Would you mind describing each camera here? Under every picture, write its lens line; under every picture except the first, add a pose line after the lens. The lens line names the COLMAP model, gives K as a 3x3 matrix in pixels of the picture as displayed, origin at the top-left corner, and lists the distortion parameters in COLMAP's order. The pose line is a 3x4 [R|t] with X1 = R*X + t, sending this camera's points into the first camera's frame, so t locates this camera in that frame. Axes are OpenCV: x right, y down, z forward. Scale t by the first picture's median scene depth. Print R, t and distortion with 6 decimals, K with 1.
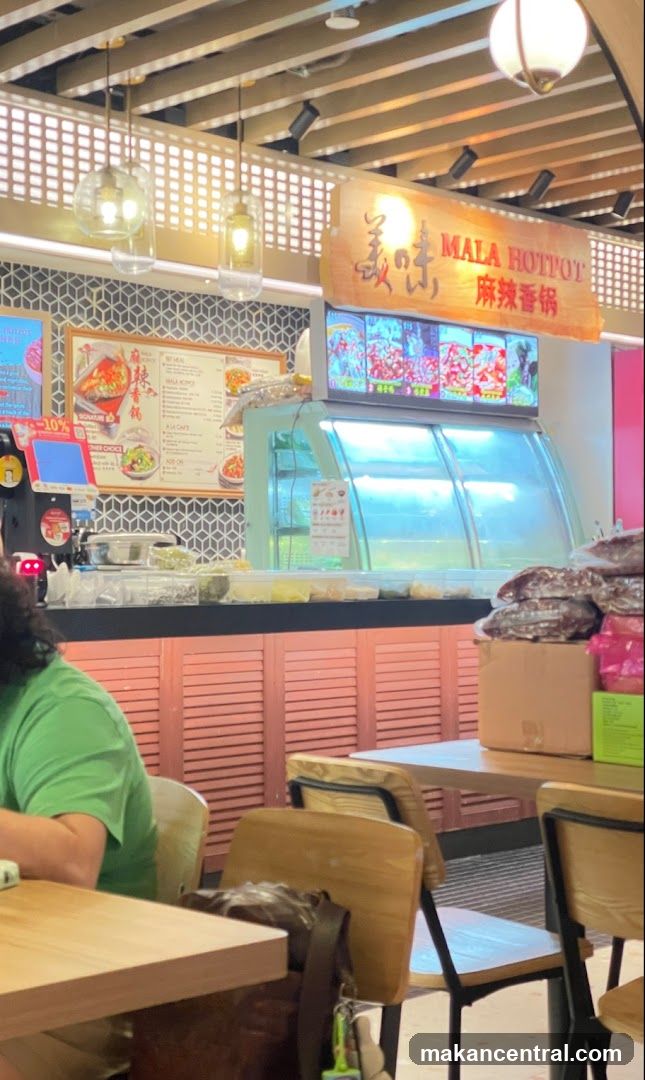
lens RADIAL K [[1638.6, 0, 220.6], [0, 1638.6, 538.1], [0, 0, 1]] dist [0.116276, 0.012661]
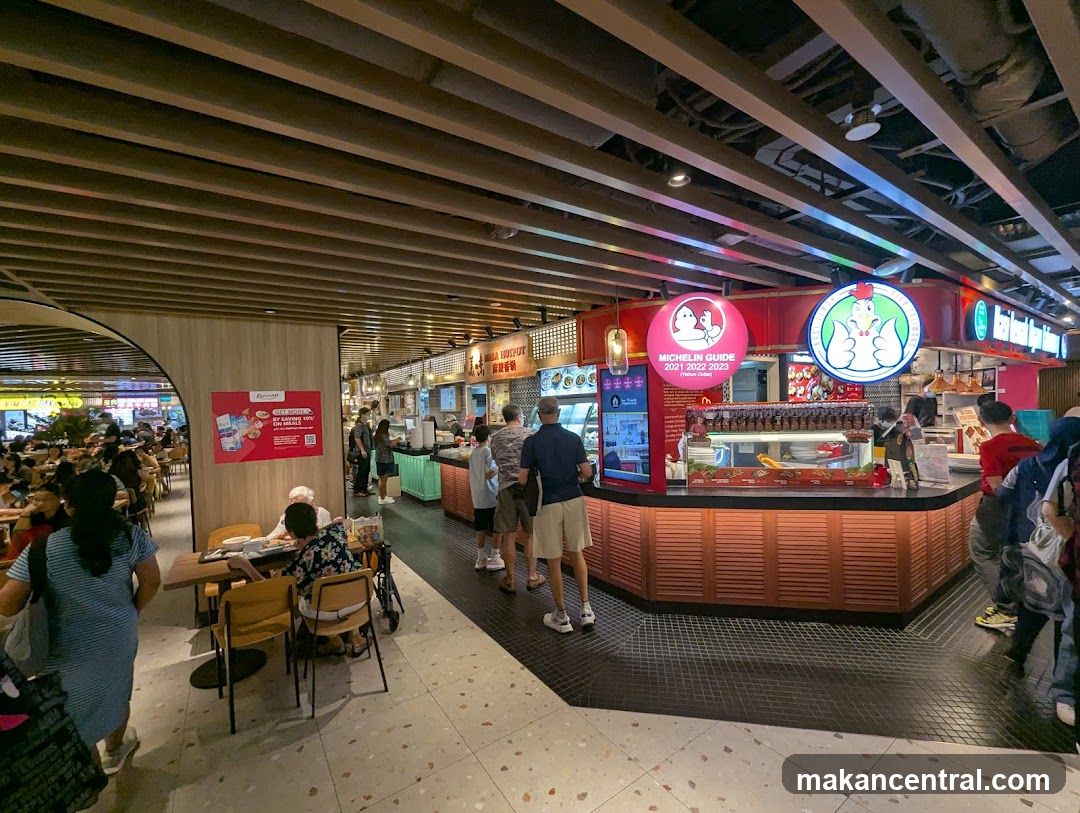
lens RADIAL K [[449.5, 0, 547.4], [0, 449.5, 418.7], [0, 0, 1]] dist [-0.000251, 0.000372]
pose [[-0.128048, 0.039829, -0.990968, 0.901085], [0.047932, 0.998274, 0.033929, -0.073954], [0.990609, -0.043155, -0.129736, 1.101736]]
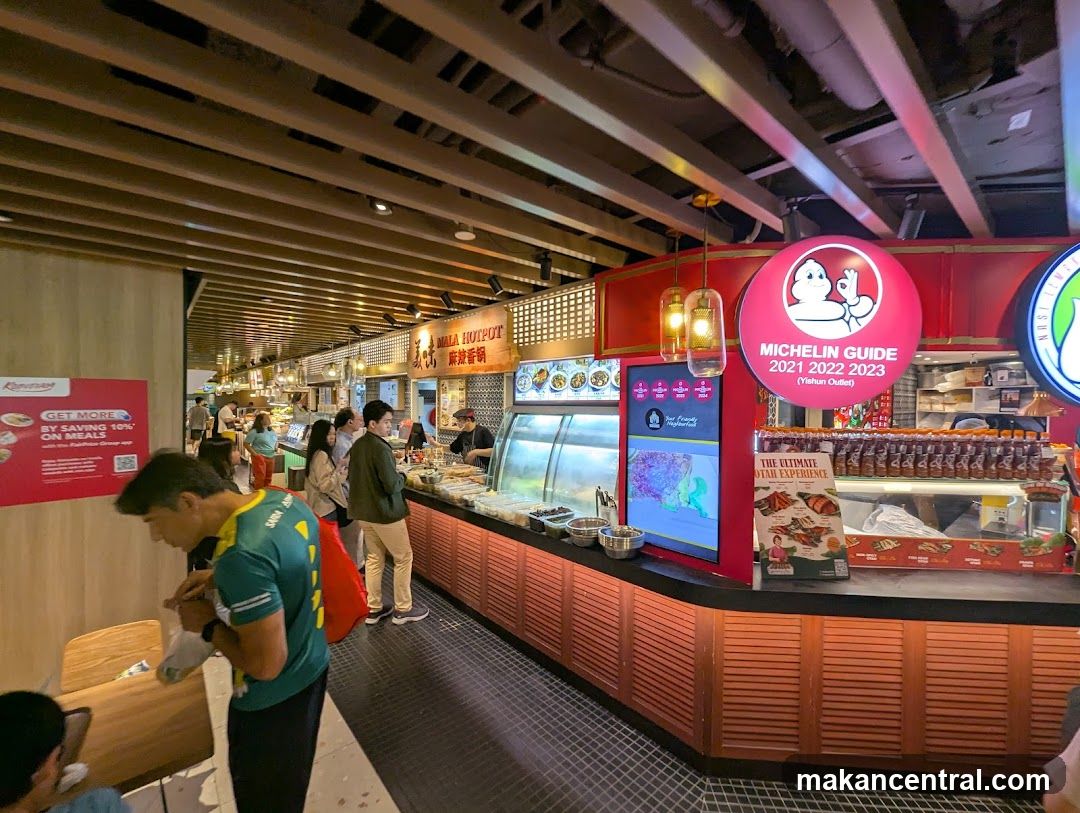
lens RADIAL K [[453.3, 0, 542.0], [0, 453.3, 415.6], [0, 0, 1]] dist [0.004319, -0.004340]
pose [[-0.027204, 0.034668, -0.999029, 0.672357], [0.007785, 0.999375, 0.034468, -0.088293], [0.999600, -0.006840, -0.027457, 1.034201]]
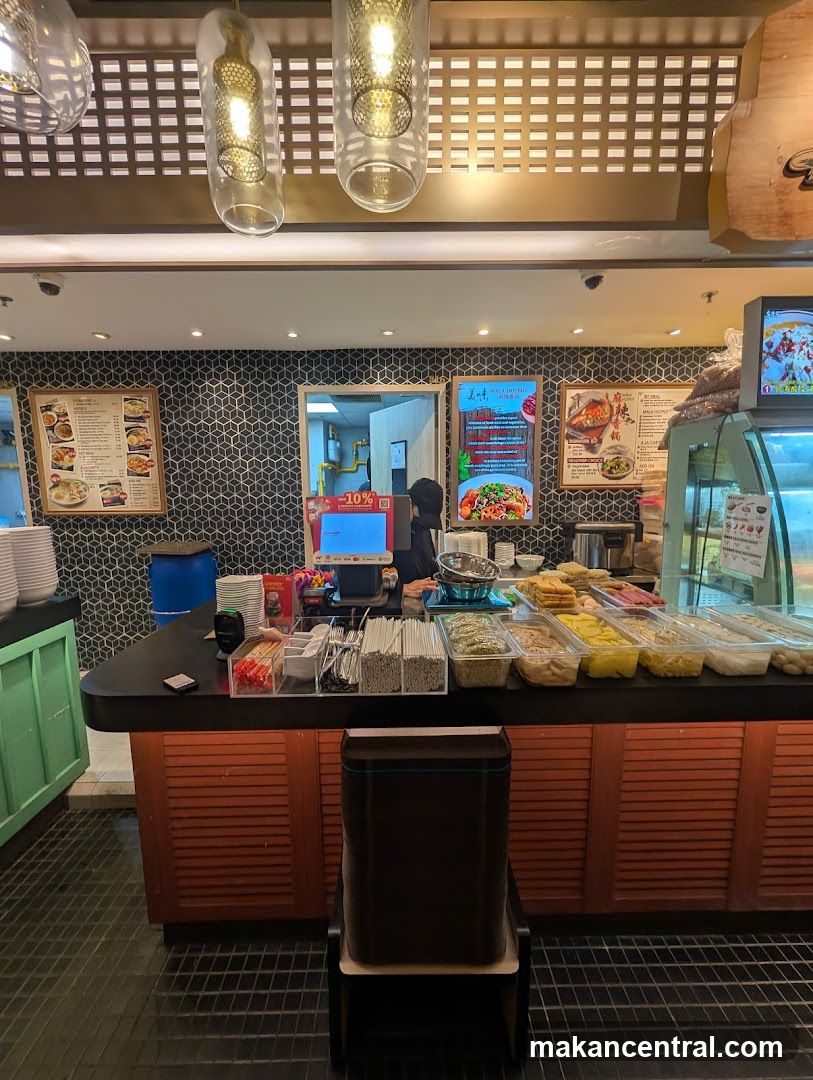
lens RADIAL K [[408.8, 0, 404.0], [0, 408.8, 538.5], [0, 0, 1]] dist [-0.002111, 0.000517]
pose [[0.738188, 0.083803, -0.669370, 0.077086], [0.020136, 0.989074, 0.146035, -0.047047], [0.674295, -0.121280, 0.728435, 0.662537]]
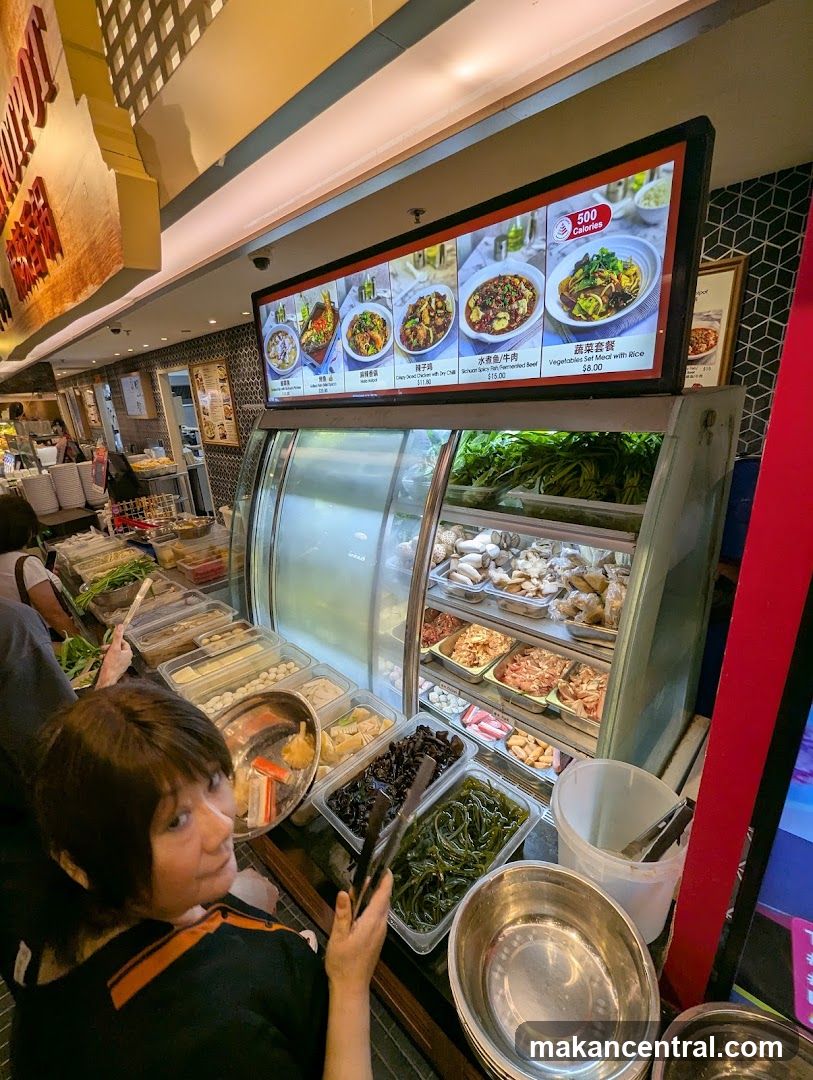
lens RADIAL K [[447.7, 0, 406.5], [0, 447.7, 540.0], [0, 0, 1]] dist [-0.001790, -0.000242]
pose [[0.075263, 0.317140, -0.945388, 0.333573], [0.074330, 0.943655, 0.322476, -0.088021], [0.994390, -0.094541, 0.047450, 1.038983]]
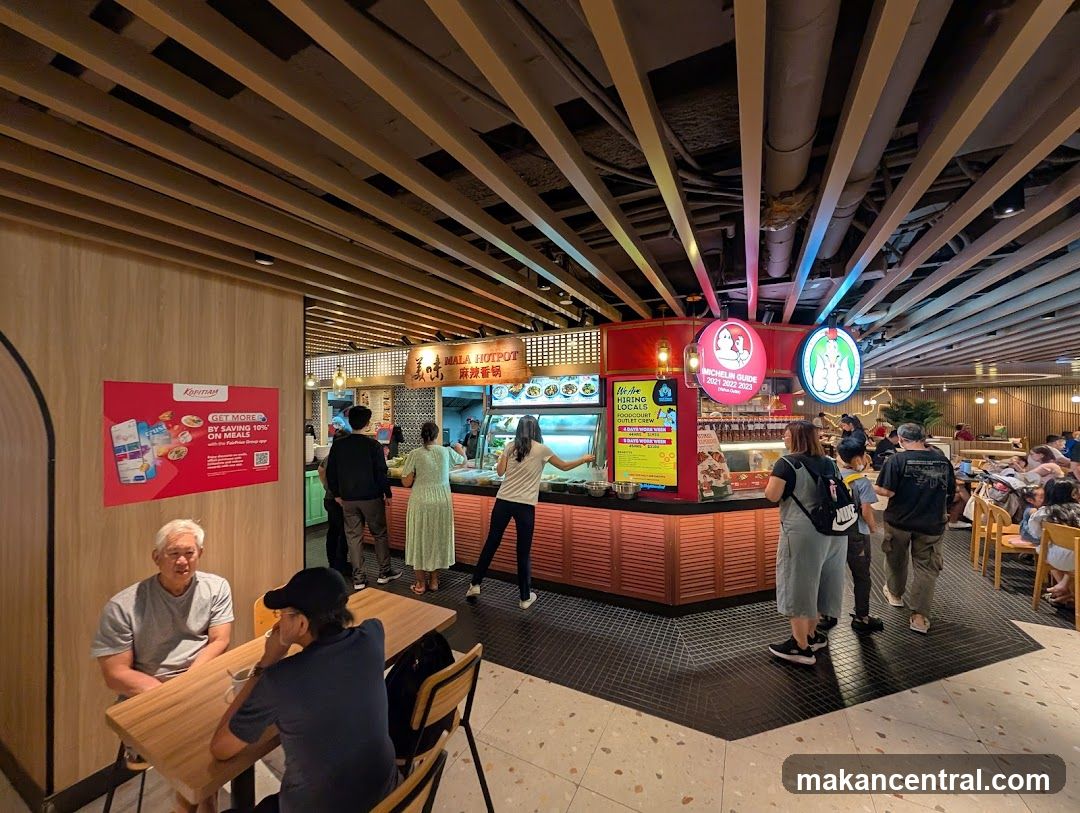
lens RADIAL K [[407.0, 0, 533.5], [0, 407.0, 411.4], [0, 0, 1]] dist [-0.001045, -0.000098]
pose [[0.340195, 0.001978, -0.940353, 0.772790], [0.021033, 0.999732, 0.009712, -0.082803], [0.940120, -0.023082, 0.340062, 0.803216]]
